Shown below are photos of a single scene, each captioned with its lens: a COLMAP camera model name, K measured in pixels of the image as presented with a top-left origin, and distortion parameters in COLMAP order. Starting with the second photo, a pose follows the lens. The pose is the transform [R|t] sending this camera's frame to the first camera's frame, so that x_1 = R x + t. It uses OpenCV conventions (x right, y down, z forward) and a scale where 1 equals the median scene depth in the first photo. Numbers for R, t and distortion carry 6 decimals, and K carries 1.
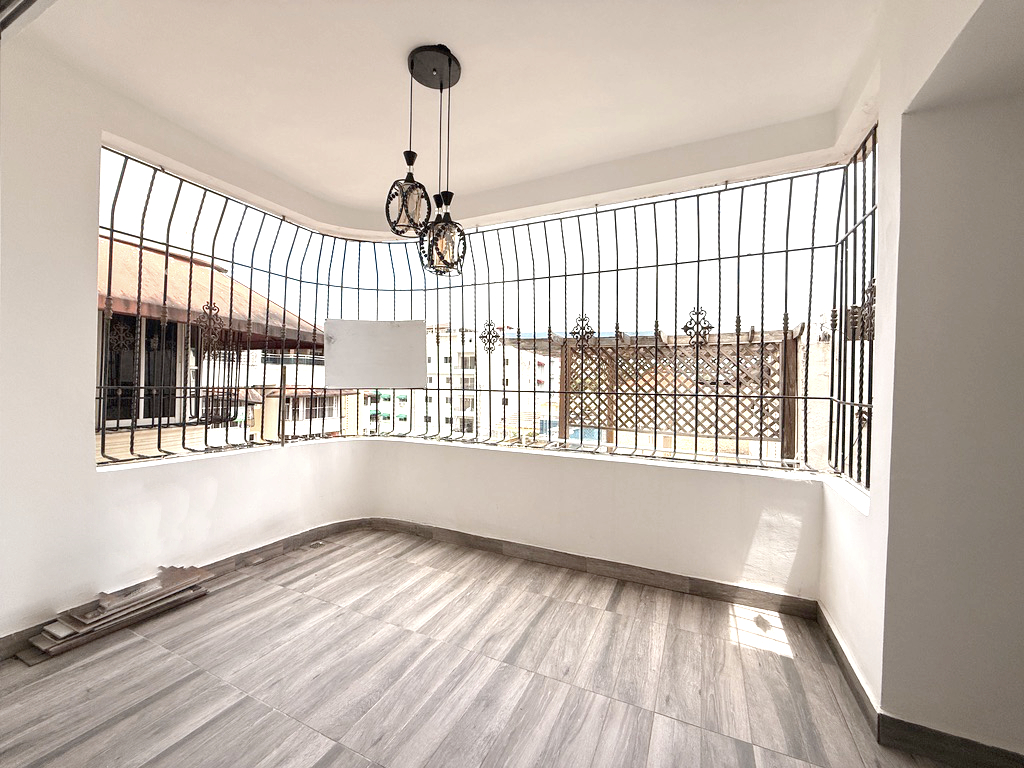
lens RADIAL K [[408.2, 0, 511.6], [0, 408.2, 382.6], [0, 0, 1]] dist [0.002671, -0.000359]
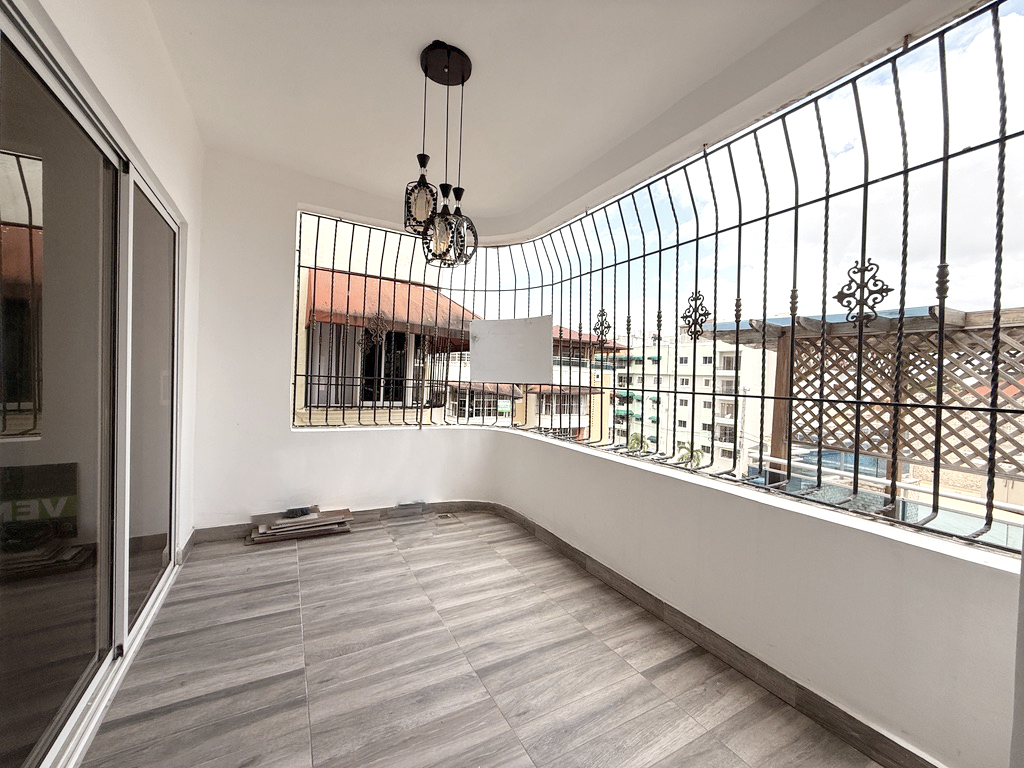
lens RADIAL K [[408.2, 0, 510.4], [0, 408.2, 382.3], [0, 0, 1]] dist [0.002671, -0.000359]
pose [[0.813070, 0.021577, -0.581766, 0.414768], [-0.023977, 0.999706, 0.003569, 0.012209], [0.581672, 0.011047, 0.813349, 0.201238]]
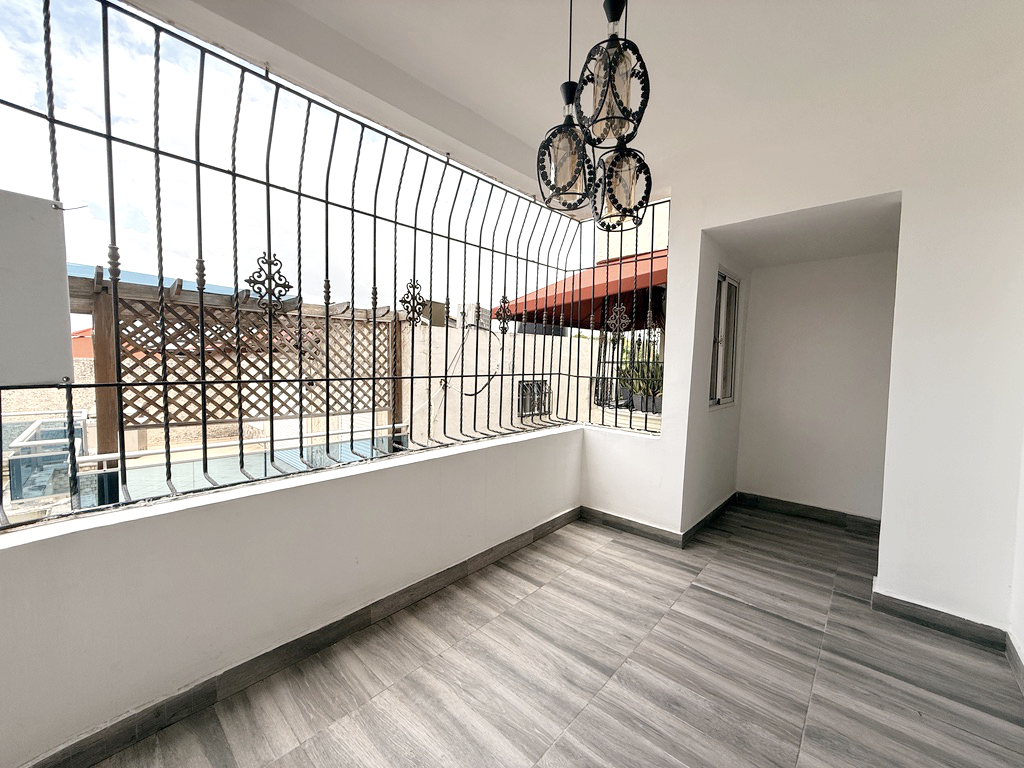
lens RADIAL K [[408.2, 0, 511.8], [0, 408.2, 383.3], [0, 0, 1]] dist [0.002671, -0.000359]
pose [[0.289590, -0.065269, 0.954923, -0.666175], [-0.015655, 0.997216, 0.072907, -0.031699], [-0.957023, -0.036063, 0.287762, 0.700786]]
